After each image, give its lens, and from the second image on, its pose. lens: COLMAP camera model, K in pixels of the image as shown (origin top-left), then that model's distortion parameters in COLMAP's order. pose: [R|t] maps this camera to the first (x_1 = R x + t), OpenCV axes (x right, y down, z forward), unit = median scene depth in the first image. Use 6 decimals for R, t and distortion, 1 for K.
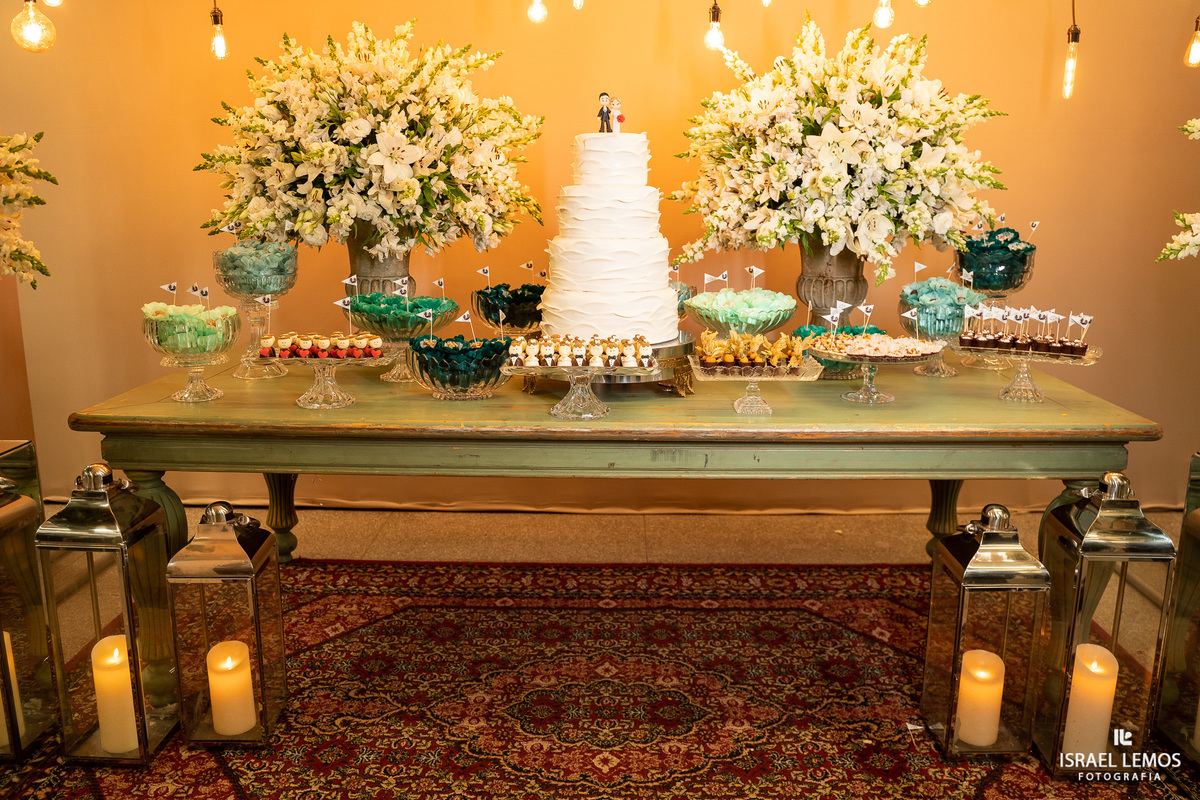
lens RADIAL K [[970.3, 0, 597.3], [0, 970.3, 395.2], [0, 0, 1]] dist [-0.114010, 0.083326]
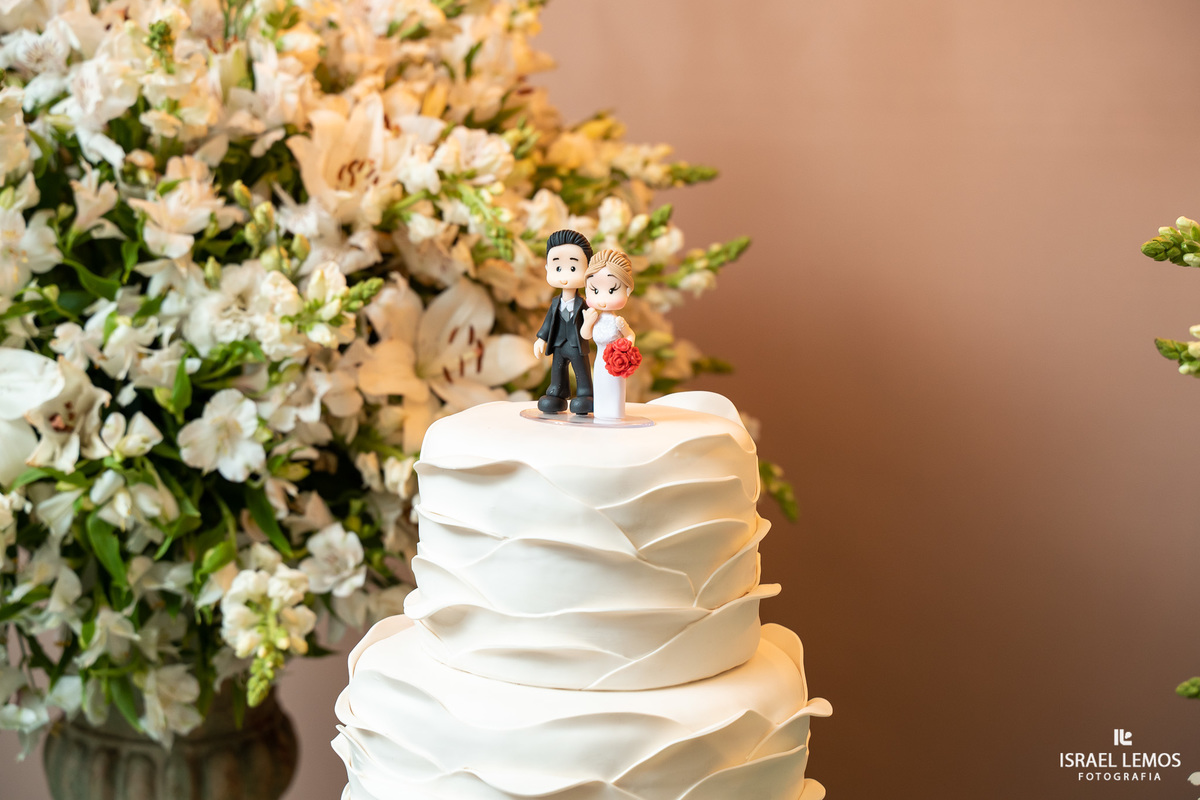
lens RADIAL K [[2490.1, 0, 595.9], [0, 2490.1, 403.9], [0, 0, 1]] dist [0.308369, 0.000000]
pose [[0.864164, 0.090110, -0.495077, 0.277976], [-0.114837, 0.993190, -0.019677, -0.250534], [0.489932, 0.073857, 0.868626, 0.486889]]
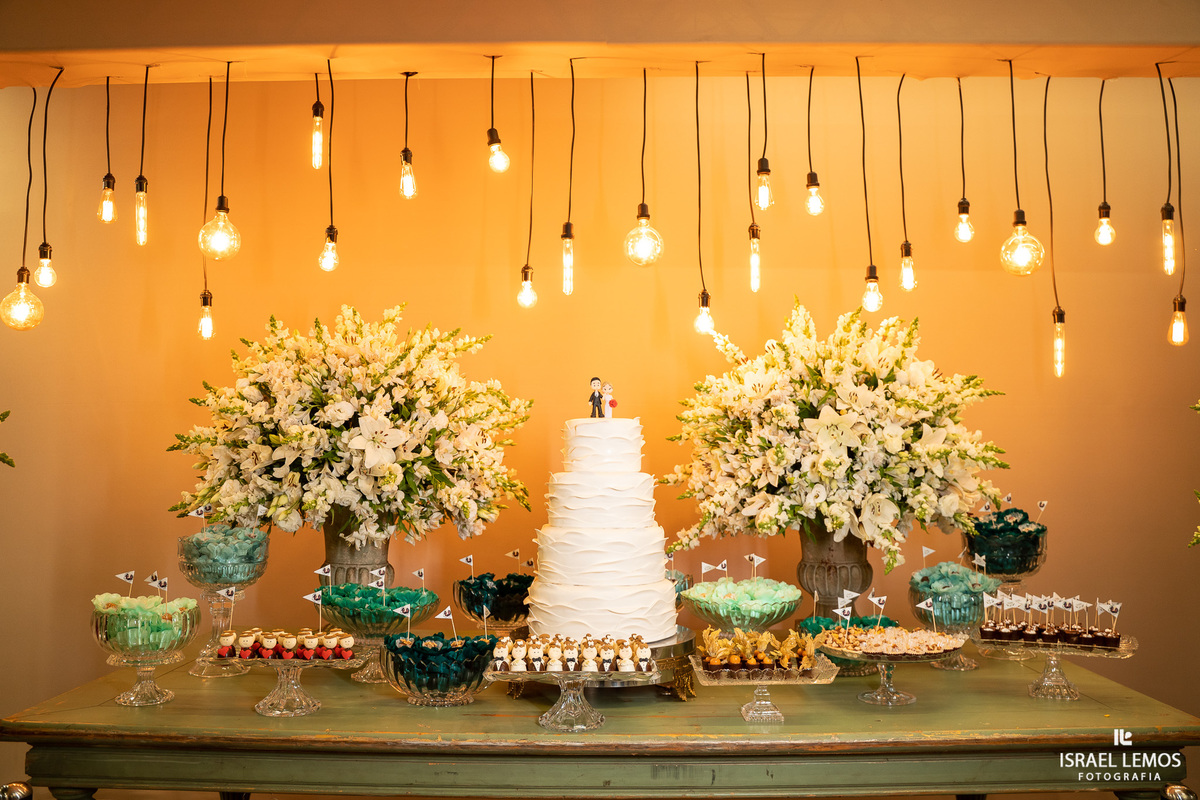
lens RADIAL K [[970.3, 0, 597.8], [0, 970.3, 399.8], [0, 0, 1]] dist [-0.114010, 0.083326]
pose [[0.999823, -0.000379, 0.018793, -0.008621], [0.005460, 0.962544, -0.271070, -0.025184], [-0.017986, 0.271124, 0.962376, 0.056371]]
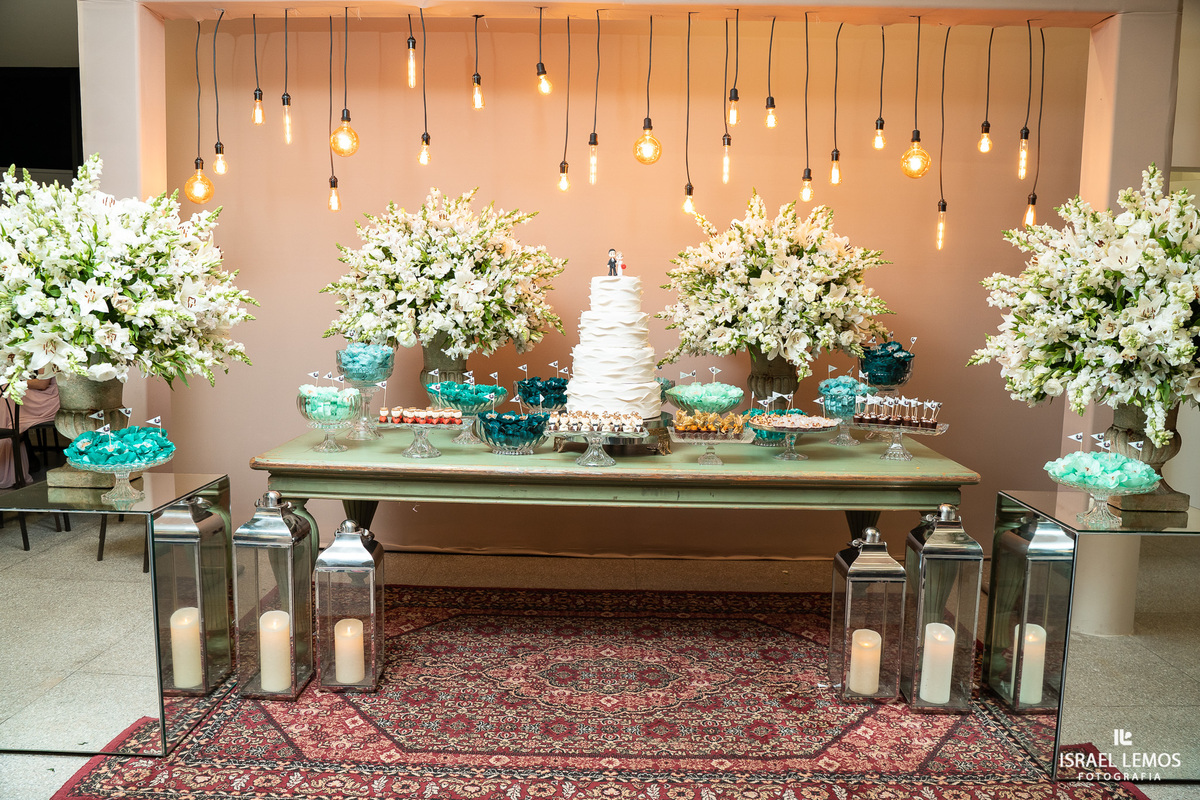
lens RADIAL K [[970.3, 0, 596.9], [0, 970.3, 400.3], [0, 0, 1]] dist [-0.114010, 0.083326]
pose [[0.999831, 0.014087, 0.011816, -0.028928], [-0.012919, 0.995515, -0.093715, 0.054055], [-0.013084, 0.093546, 0.995529, -0.436118]]
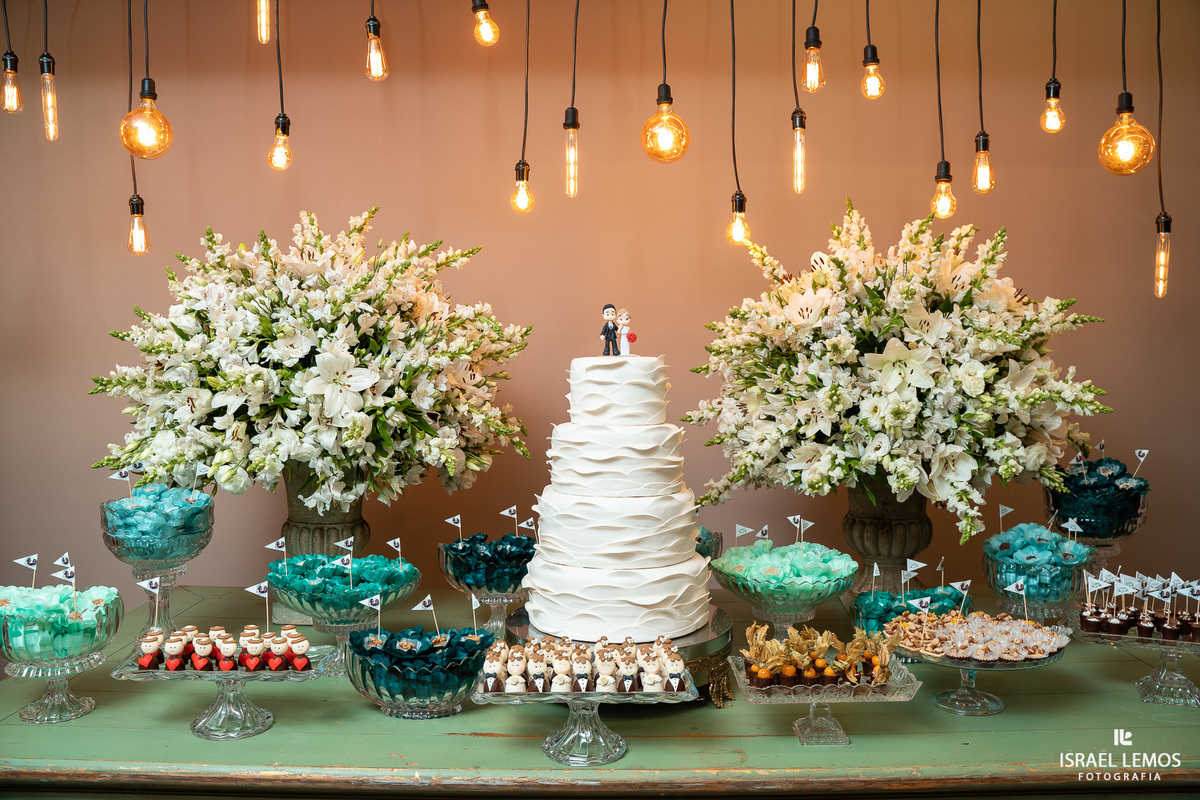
lens RADIAL K [[970.3, 0, 597.7], [0, 970.3, 398.1], [0, 0, 1]] dist [-0.114010, 0.083326]
pose [[0.999809, -0.005831, 0.018677, -0.016094], [0.008858, 0.986034, -0.166307, -0.104181], [-0.017447, 0.166441, 0.985897, 0.227156]]
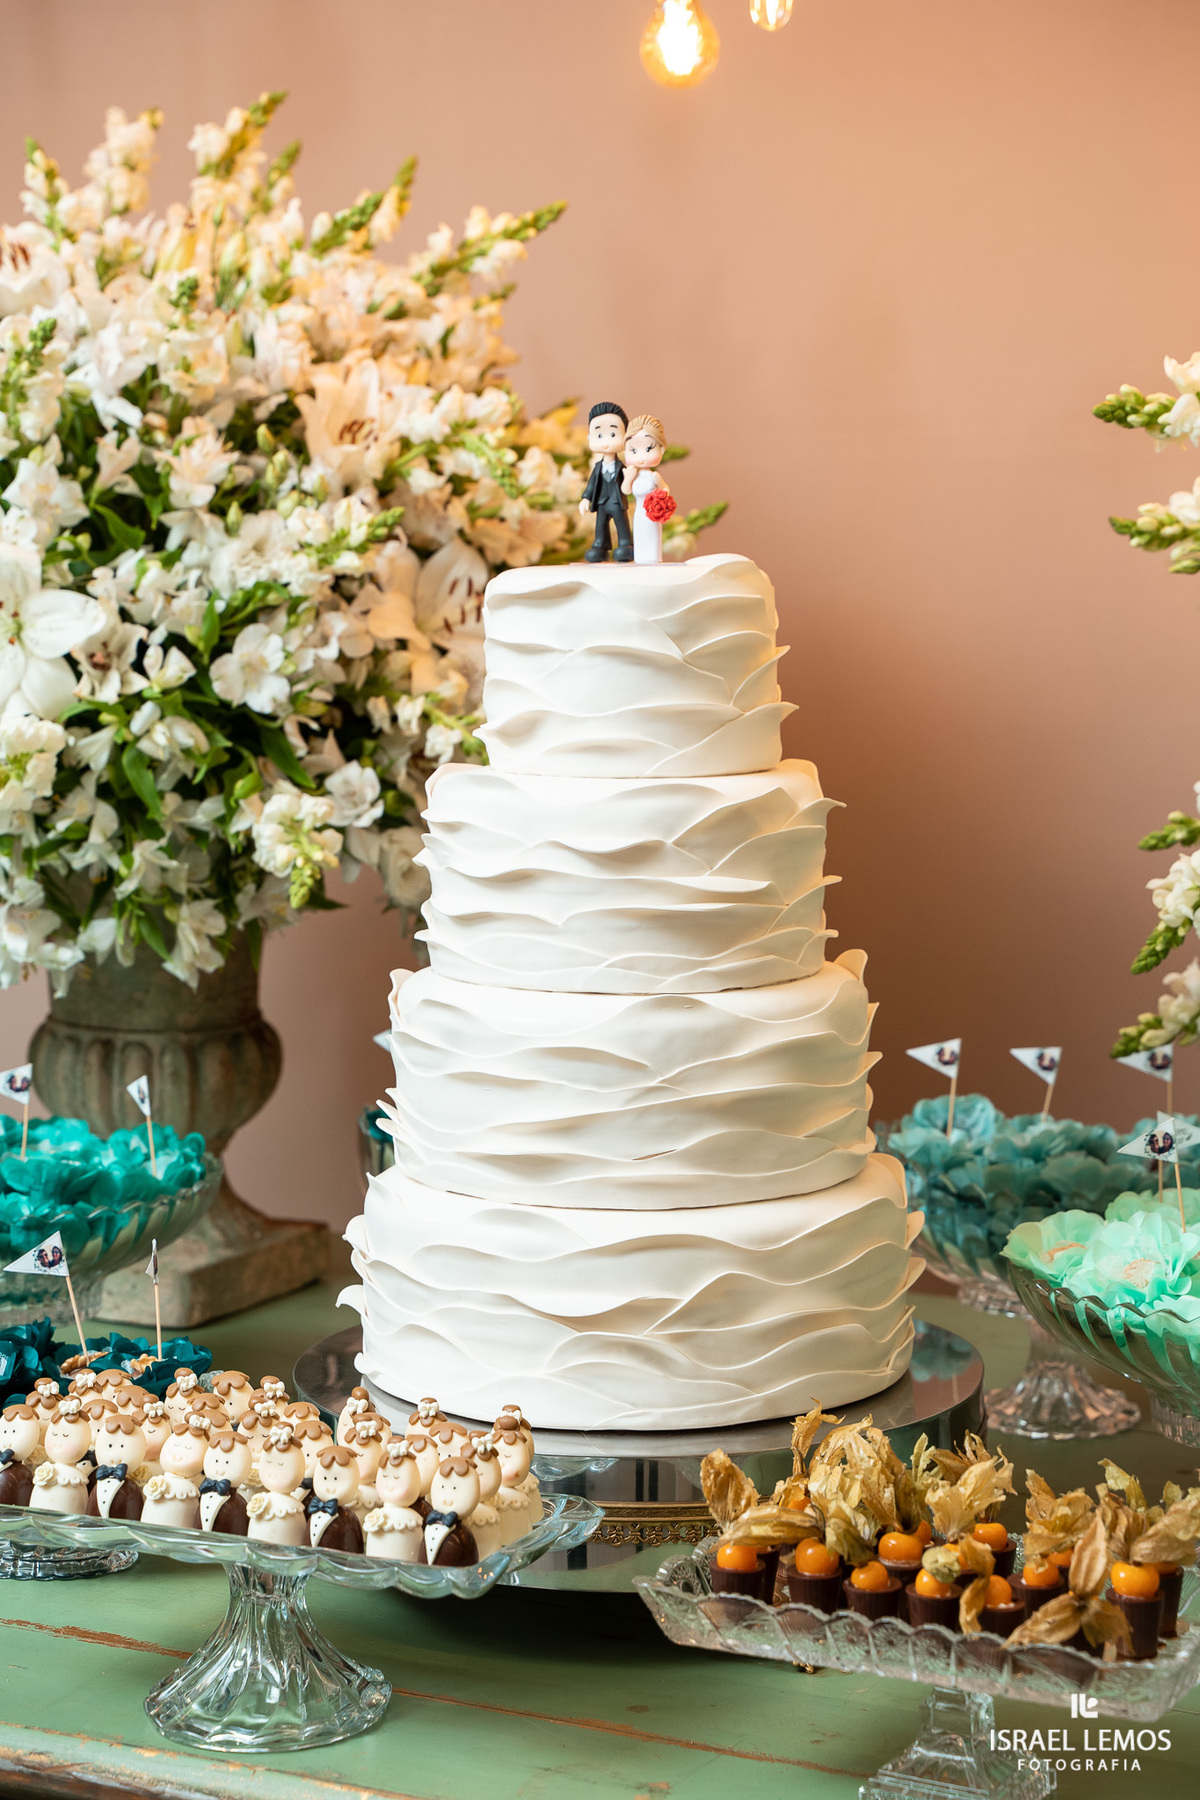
lens RADIAL K [[3427.5, 0, 598.2], [0, 3427.5, 900.4], [0, 0, 1]] dist [0.258519, 0.000000]
pose [[0.893846, 0.038486, -0.446720, 0.390547], [-0.079514, 0.994124, -0.073453, -0.111759], [0.441268, 0.101176, 0.891653, 0.193242]]
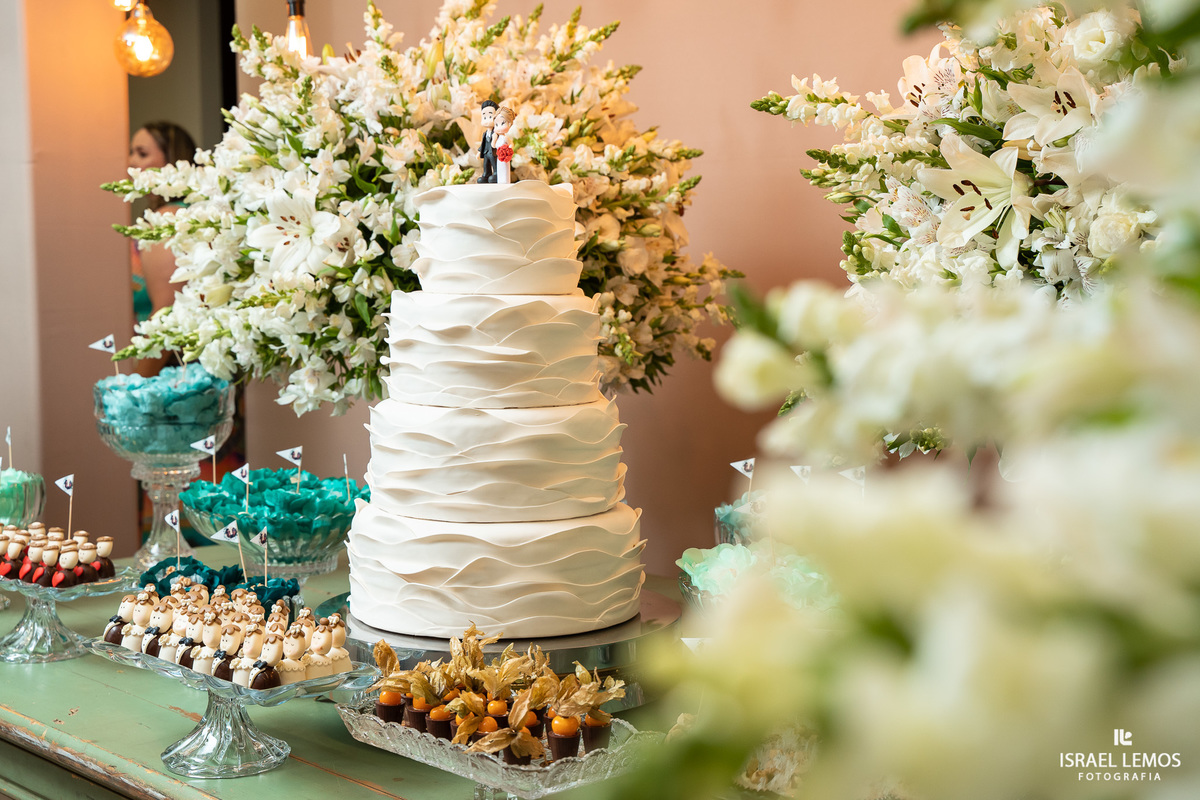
lens RADIAL K [[1661.1, 0, 597.0], [0, 1661.1, 394.0], [0, 0, 1]] dist [0.094153, 0.000000]
pose [[0.708882, 0.058435, -0.702902, 0.602767], [-0.146748, 0.986973, -0.065946, -0.116190], [0.689892, 0.149897, 0.708223, 0.441509]]
